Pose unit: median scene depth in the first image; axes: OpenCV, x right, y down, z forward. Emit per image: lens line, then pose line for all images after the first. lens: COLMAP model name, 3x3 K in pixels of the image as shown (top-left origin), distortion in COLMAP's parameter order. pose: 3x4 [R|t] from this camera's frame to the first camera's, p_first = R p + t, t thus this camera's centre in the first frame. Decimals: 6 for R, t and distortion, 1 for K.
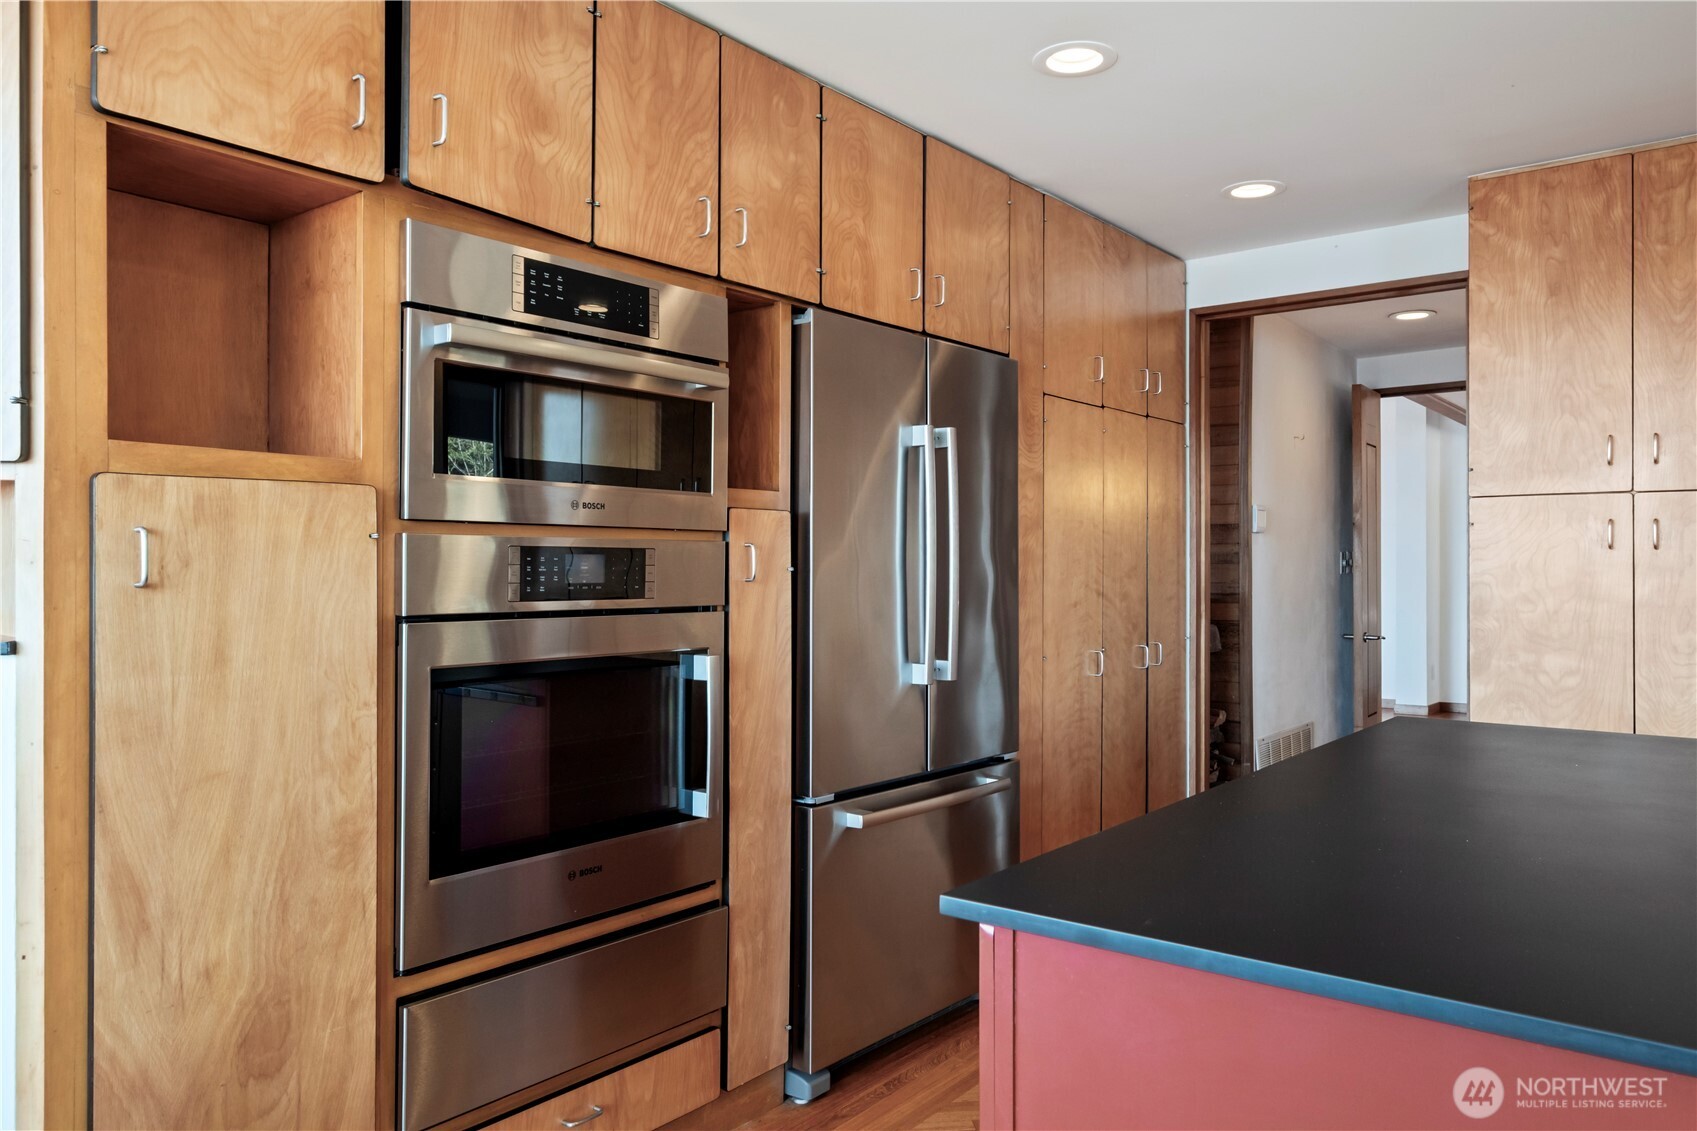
lens RADIAL K [[1233.7, 0, 848.9], [0, 1233.7, 561.1], [0, 0, 1]] dist [-0.010291, 0.002801]
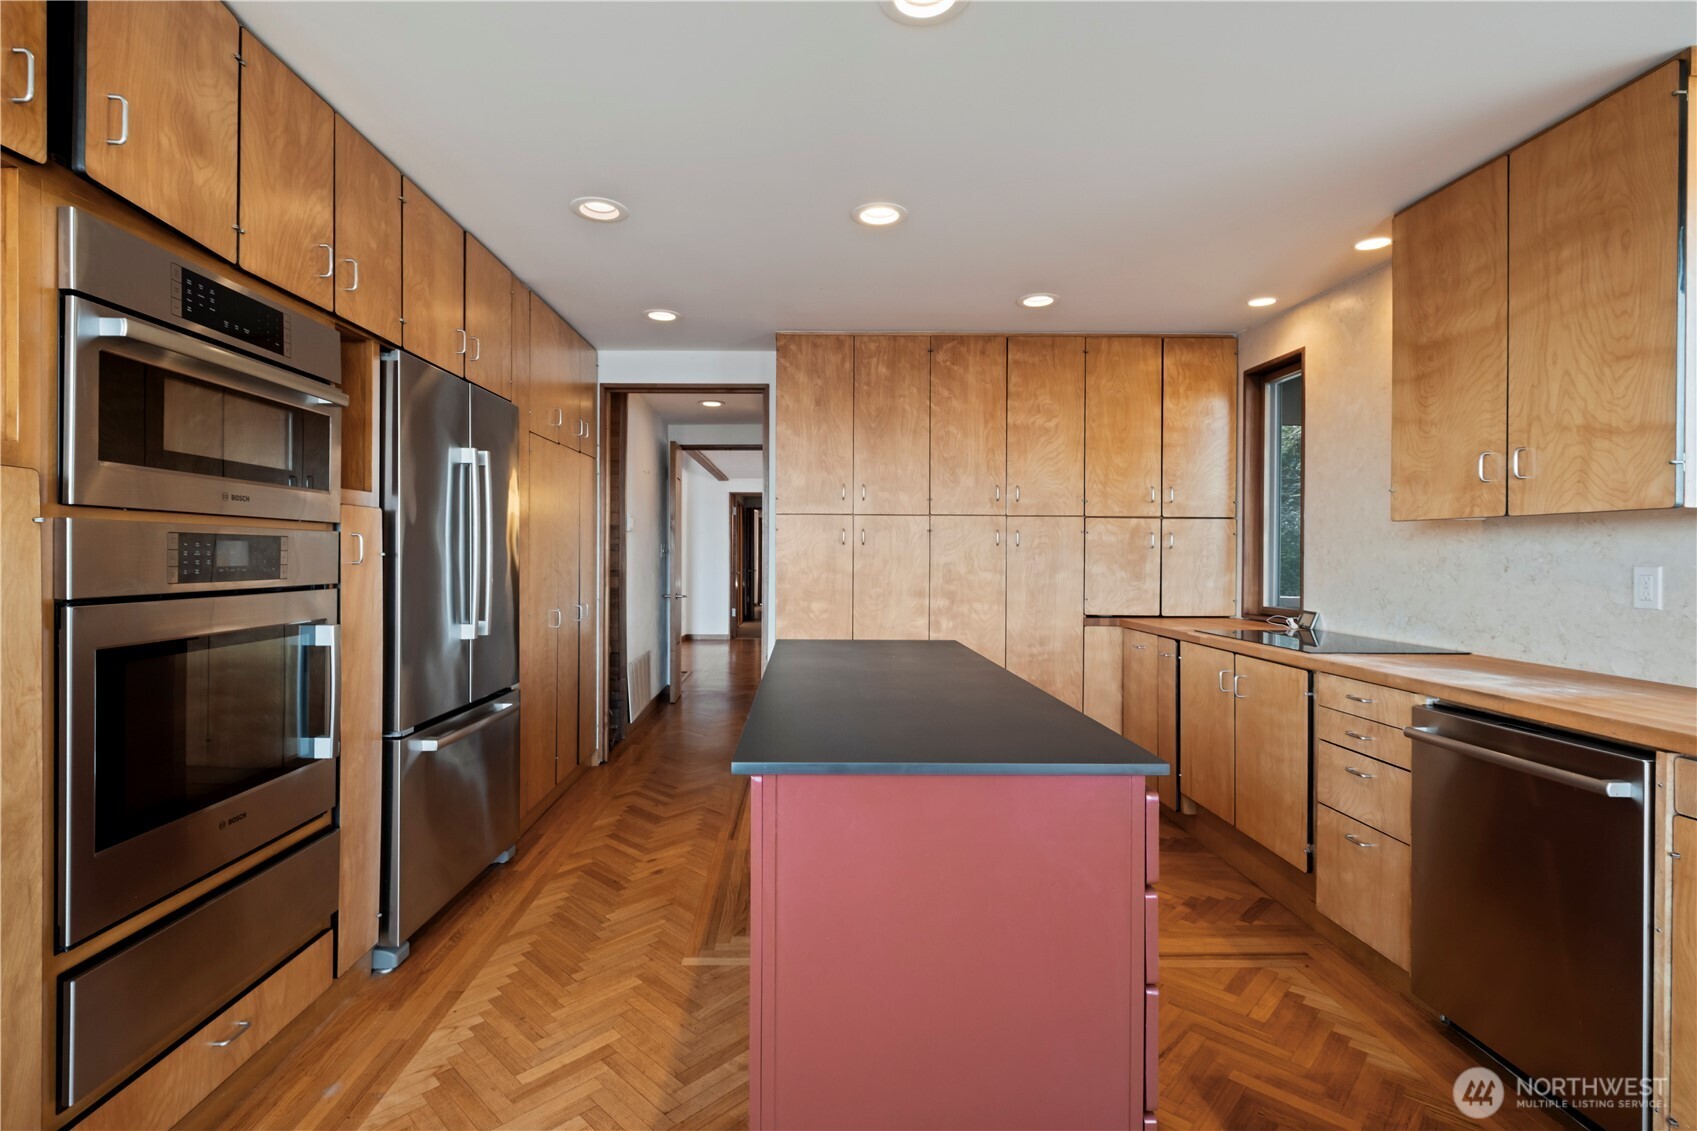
lens RADIAL K [[816.3, 0, 848.5], [0, 816.3, 565.5], [0, 0, 1]] dist [0.000539, -0.005337]
pose [[0.760461, -0.006279, 0.649353, -0.237129], [-0.006590, 0.999827, 0.017386, 0.000477], [-0.649350, -0.017501, 0.760288, 0.056219]]
